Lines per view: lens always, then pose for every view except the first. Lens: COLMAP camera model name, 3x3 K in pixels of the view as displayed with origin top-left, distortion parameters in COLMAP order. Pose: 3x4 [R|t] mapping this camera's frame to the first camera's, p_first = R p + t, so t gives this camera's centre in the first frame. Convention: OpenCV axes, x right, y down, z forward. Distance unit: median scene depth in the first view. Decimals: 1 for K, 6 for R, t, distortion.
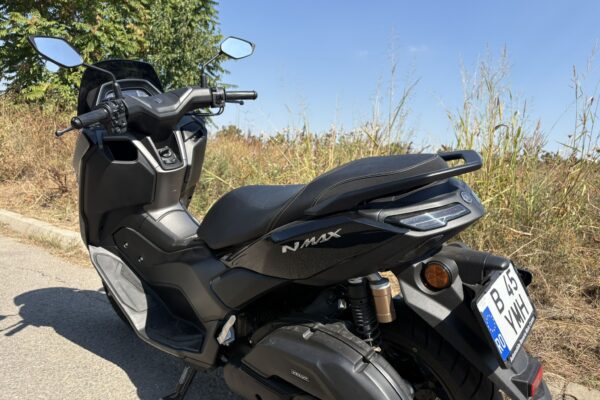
lens RADIAL K [[449.4, 0, 298.6], [0, 449.4, 198.0], [0, 0, 1]] dist [0.049323, -0.062988]
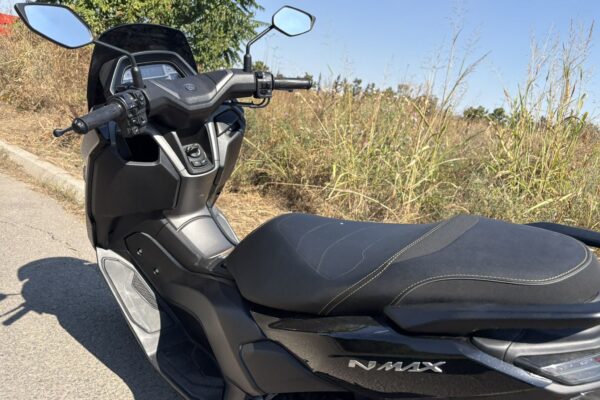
lens RADIAL K [[449.4, 0, 305.4], [0, 449.4, 201.7], [0, 0, 1]] dist [0.049323, -0.062988]
pose [[0.994616, 0.101657, -0.020104, -0.068015], [-0.098191, 0.986548, 0.130693, -0.129644], [0.033119, -0.128016, 0.991219, 0.187831]]
